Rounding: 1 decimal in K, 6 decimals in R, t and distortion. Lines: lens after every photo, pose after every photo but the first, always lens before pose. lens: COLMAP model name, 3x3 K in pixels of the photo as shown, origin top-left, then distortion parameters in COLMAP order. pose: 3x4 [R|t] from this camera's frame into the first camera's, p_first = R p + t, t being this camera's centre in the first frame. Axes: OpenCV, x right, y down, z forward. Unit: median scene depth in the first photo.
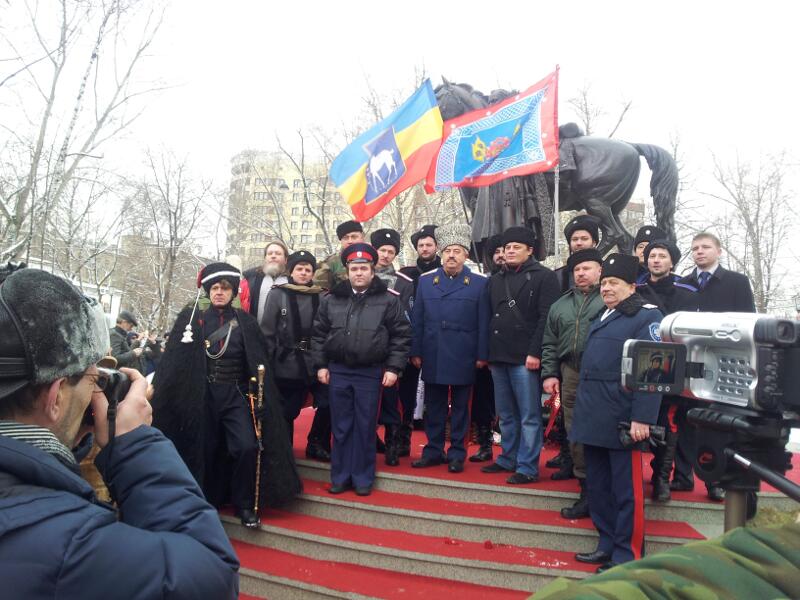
lens RADIAL K [[689.8, 0, 397.5], [0, 689.8, 322.9], [0, 0, 1]] dist [-0.013813, -0.020046]
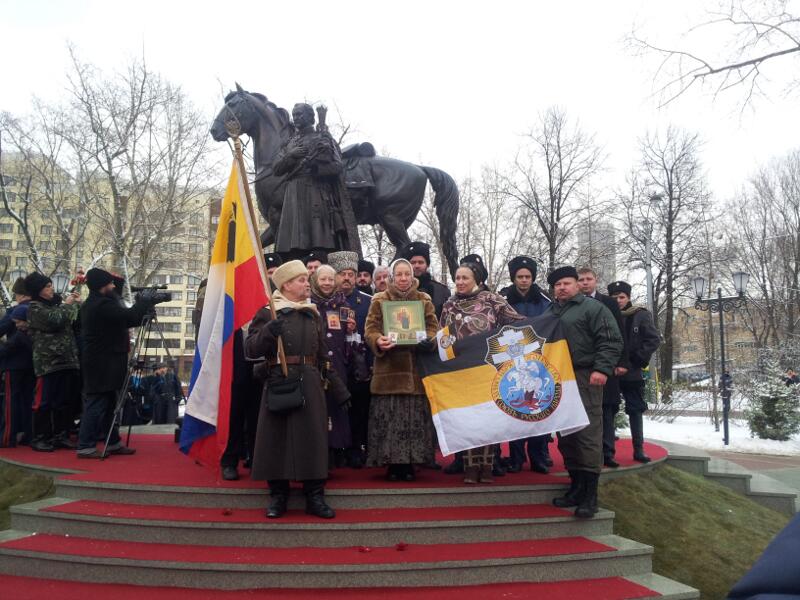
lens RADIAL K [[671.8, 0, 402.8], [0, 671.8, 320.5], [0, 0, 1]] dist [-0.000171, -0.093041]
pose [[0.913440, -0.012070, 0.406794, -0.130060], [0.018787, 0.999745, -0.012522, -0.001704], [-0.406539, 0.019080, 0.913434, 0.036934]]
